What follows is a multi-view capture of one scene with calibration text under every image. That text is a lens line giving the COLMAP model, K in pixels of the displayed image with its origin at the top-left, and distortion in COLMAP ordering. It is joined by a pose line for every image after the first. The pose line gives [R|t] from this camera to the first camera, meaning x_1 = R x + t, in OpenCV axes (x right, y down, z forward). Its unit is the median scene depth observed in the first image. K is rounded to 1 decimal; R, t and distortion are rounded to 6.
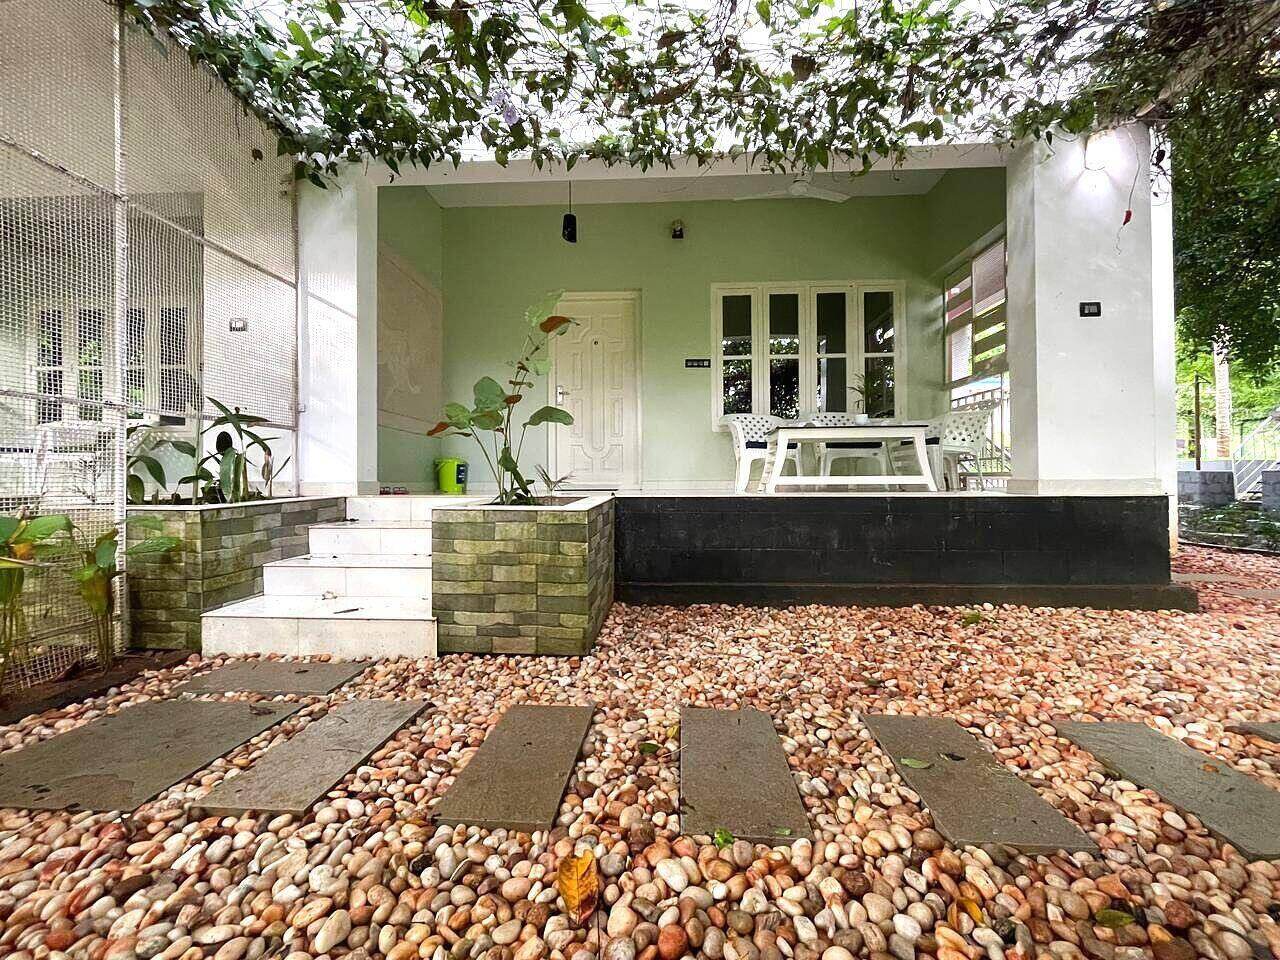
lens RADIAL K [[514.9, 0, 638.1], [0, 514.9, 476.9], [0, 0, 1]] dist [-0.001920, -0.000632]
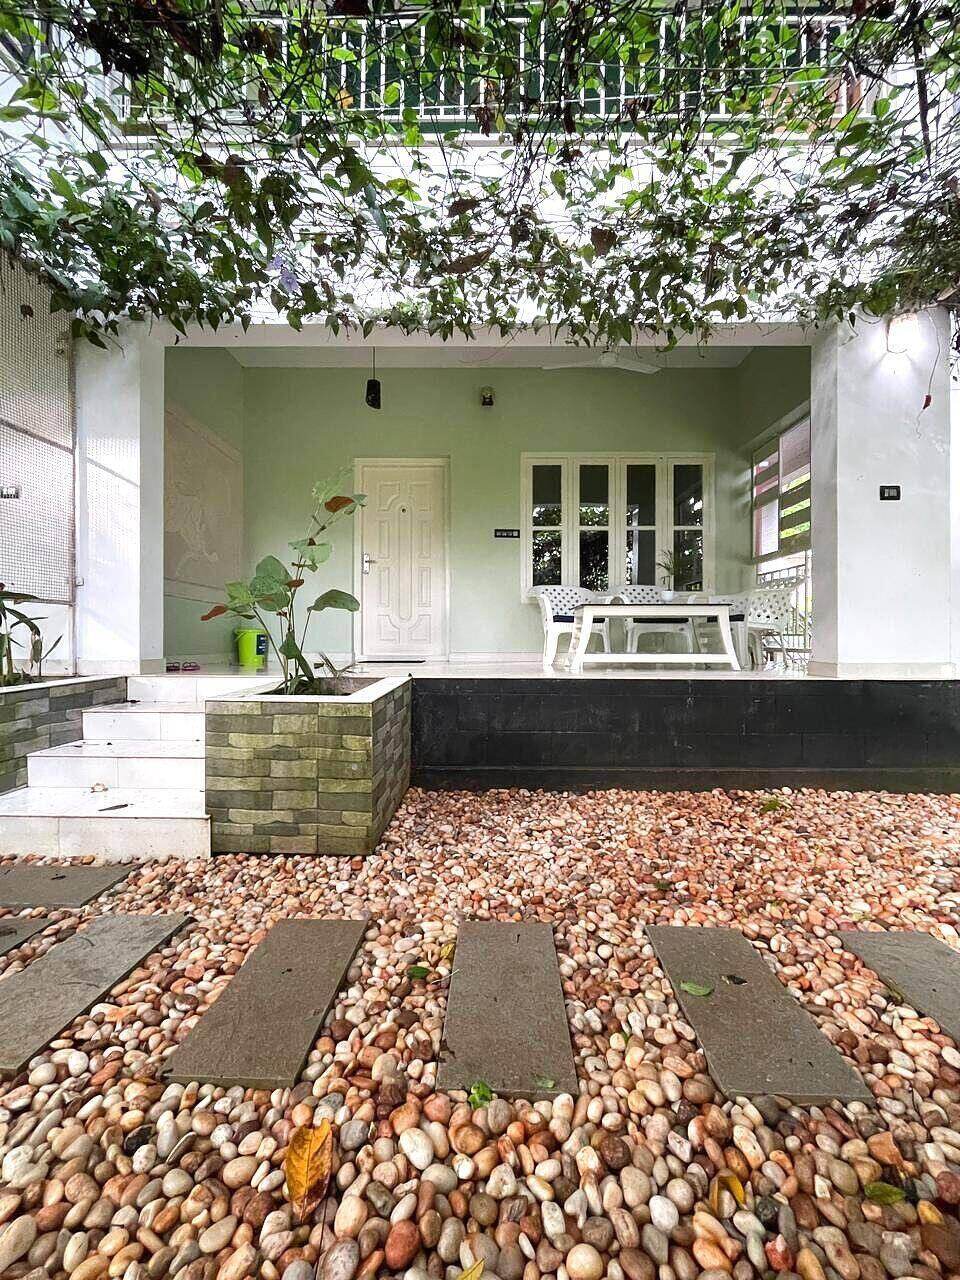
lens RADIAL K [[514.9, 0, 480.0], [0, 514.9, 640.0], [0, 0, 1]] dist [-0.001920, -0.000632]
pose [[0.999133, 0.006547, 0.041107, 0.069081], [-0.006871, 0.999946, 0.007740, -0.066626], [-0.041055, -0.008015, 0.999125, 0.049503]]
